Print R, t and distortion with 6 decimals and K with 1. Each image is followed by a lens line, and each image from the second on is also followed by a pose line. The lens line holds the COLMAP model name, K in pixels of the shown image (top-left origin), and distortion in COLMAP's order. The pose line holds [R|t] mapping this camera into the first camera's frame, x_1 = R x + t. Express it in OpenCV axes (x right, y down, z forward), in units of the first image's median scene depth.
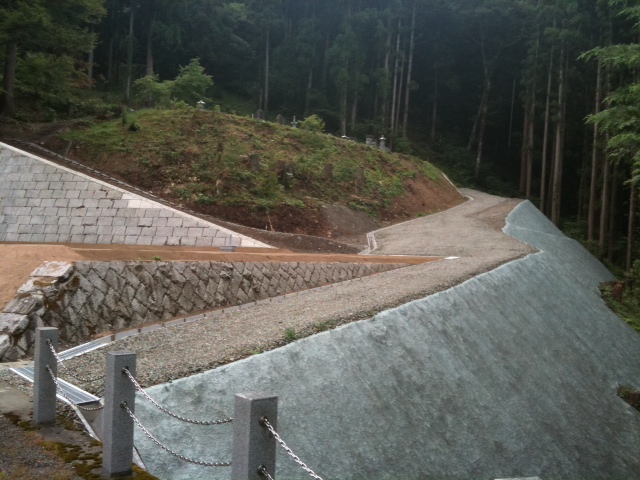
lens RADIAL K [[685.4, 0, 320.0], [0, 685.4, 240.0], [0, 0, 1]] dist [0.108240, -0.432265]
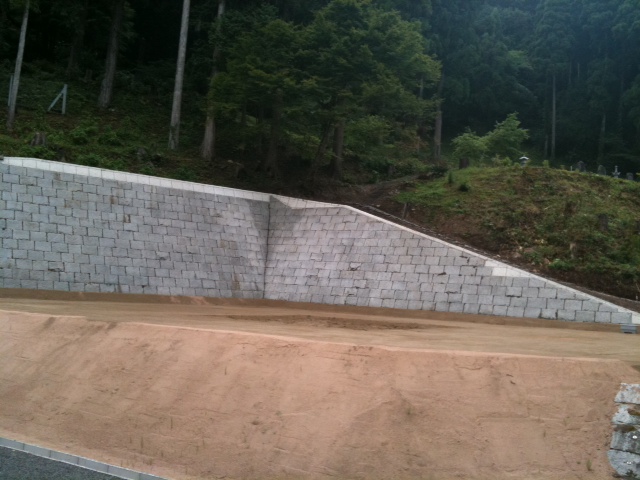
lens RADIAL K [[685.4, 0, 320.0], [0, 685.4, 240.0], [0, 0, 1]] dist [0.108240, -0.432265]
pose [[0.930556, -0.001559, -0.366146, -0.120827], [-0.023360, 0.997701, -0.063615, -0.023934], [0.365403, 0.067751, 0.928380, 0.009464]]
